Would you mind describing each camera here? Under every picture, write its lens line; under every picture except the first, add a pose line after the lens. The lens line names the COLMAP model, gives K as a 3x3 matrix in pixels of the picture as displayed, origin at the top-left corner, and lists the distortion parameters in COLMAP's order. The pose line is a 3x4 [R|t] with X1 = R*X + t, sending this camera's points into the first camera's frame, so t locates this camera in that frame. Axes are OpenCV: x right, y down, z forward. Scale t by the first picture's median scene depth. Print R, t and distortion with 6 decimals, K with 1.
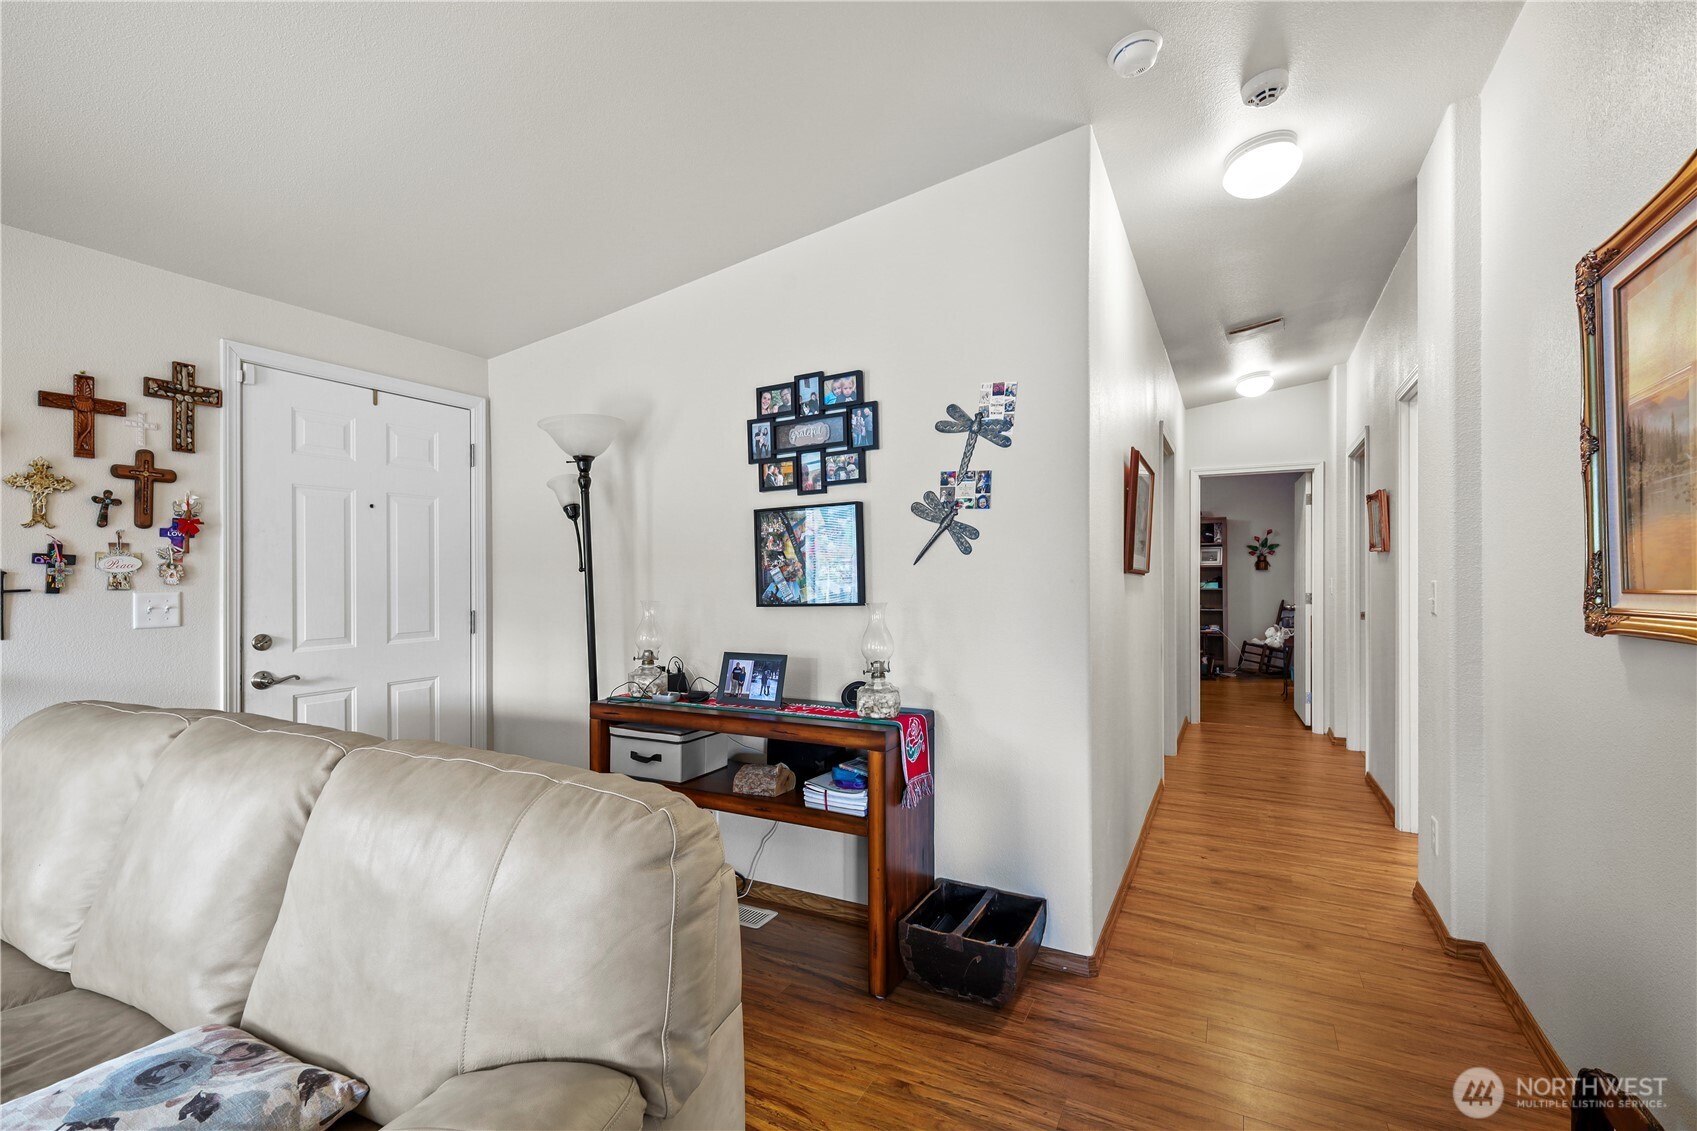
lens RADIAL K [[746.4, 0, 844.4], [0, 746.4, 565.8], [0, 0, 1]] dist [0.002492, 0.000621]
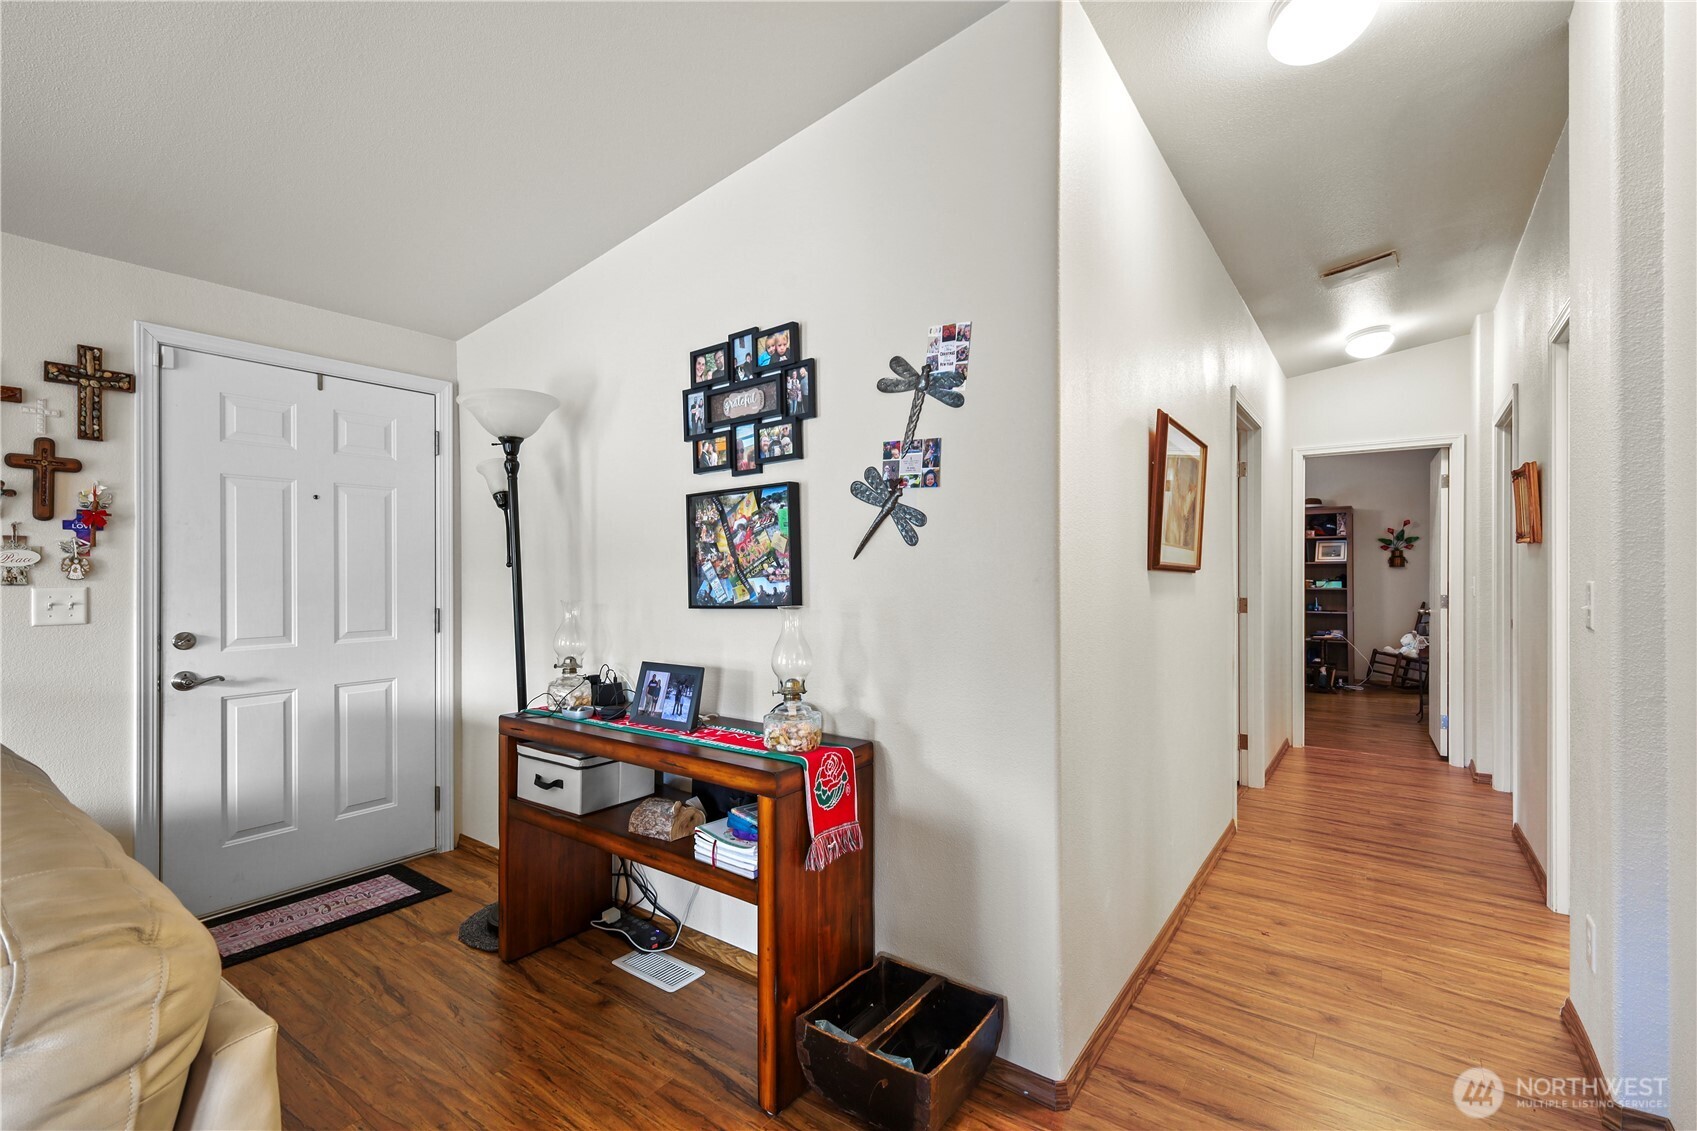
lens RADIAL K [[746.4, 0, 840.3], [0, 746.4, 561.9], [0, 0, 1]] dist [0.002492, 0.000621]
pose [[0.988931, 0.000597, -0.148373, 0.185298], [-0.000717, 0.999999, -0.000759, 0.002402], [0.148372, 0.000857, 0.988931, 0.188055]]
